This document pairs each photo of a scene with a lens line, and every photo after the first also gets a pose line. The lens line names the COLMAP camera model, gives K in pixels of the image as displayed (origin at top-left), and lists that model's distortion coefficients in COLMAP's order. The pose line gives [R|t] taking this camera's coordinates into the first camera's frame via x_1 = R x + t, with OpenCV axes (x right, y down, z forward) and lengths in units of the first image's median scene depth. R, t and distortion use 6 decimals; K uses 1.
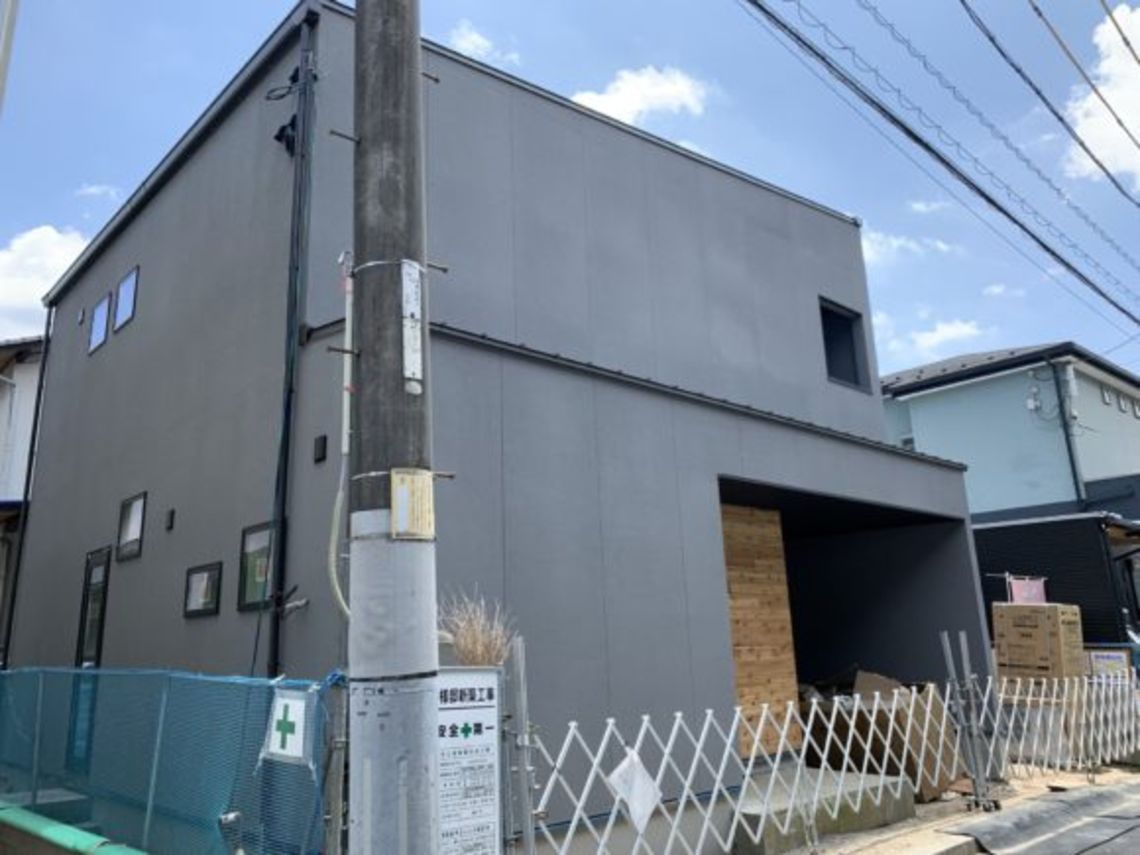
lens RADIAL K [[869.7, 0, 567.4], [0, 869.7, 420.7], [0, 0, 1]] dist [-0.004085, -0.001368]
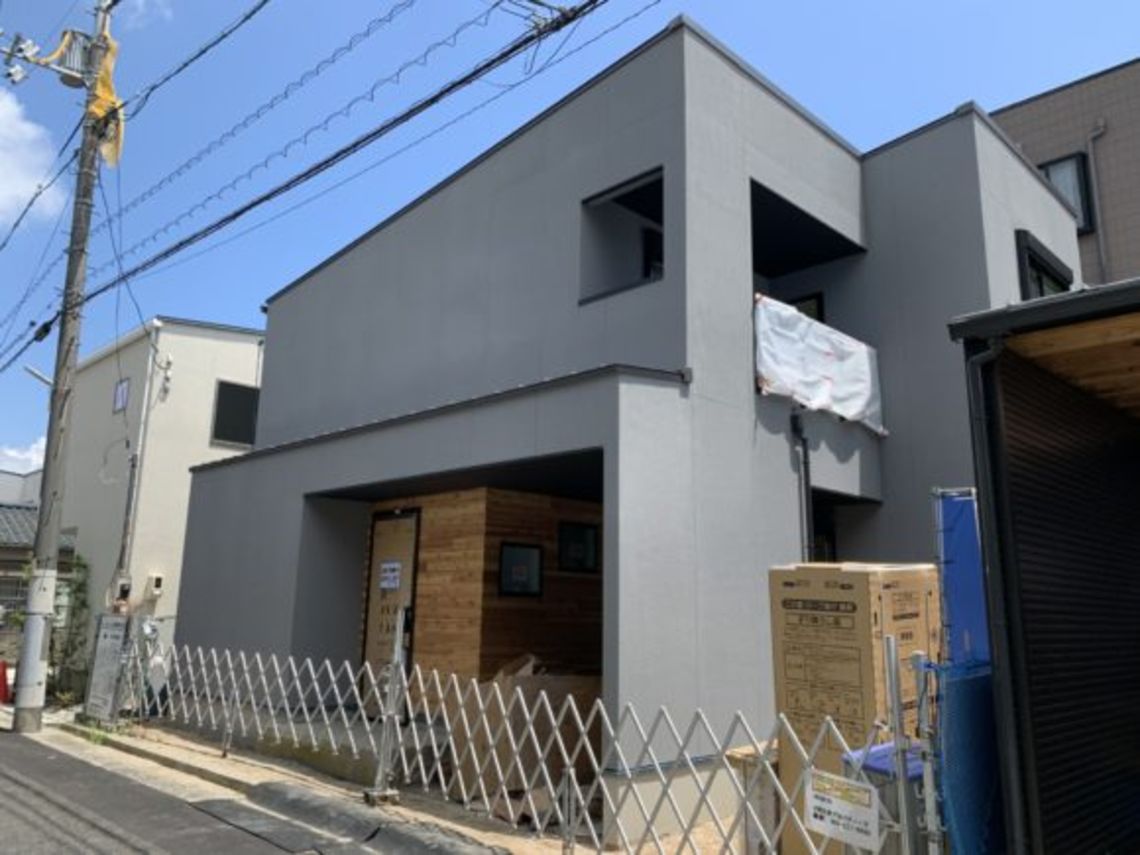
lens RADIAL K [[869.7, 0, 567.4], [0, 869.7, 420.7], [0, 0, 1]] dist [-0.004085, -0.001368]
pose [[0.021212, -0.180411, -0.983363, 1.306382], [0.236270, 0.956628, -0.170409, 0.236785], [0.971456, -0.228725, 0.062918, 1.105570]]
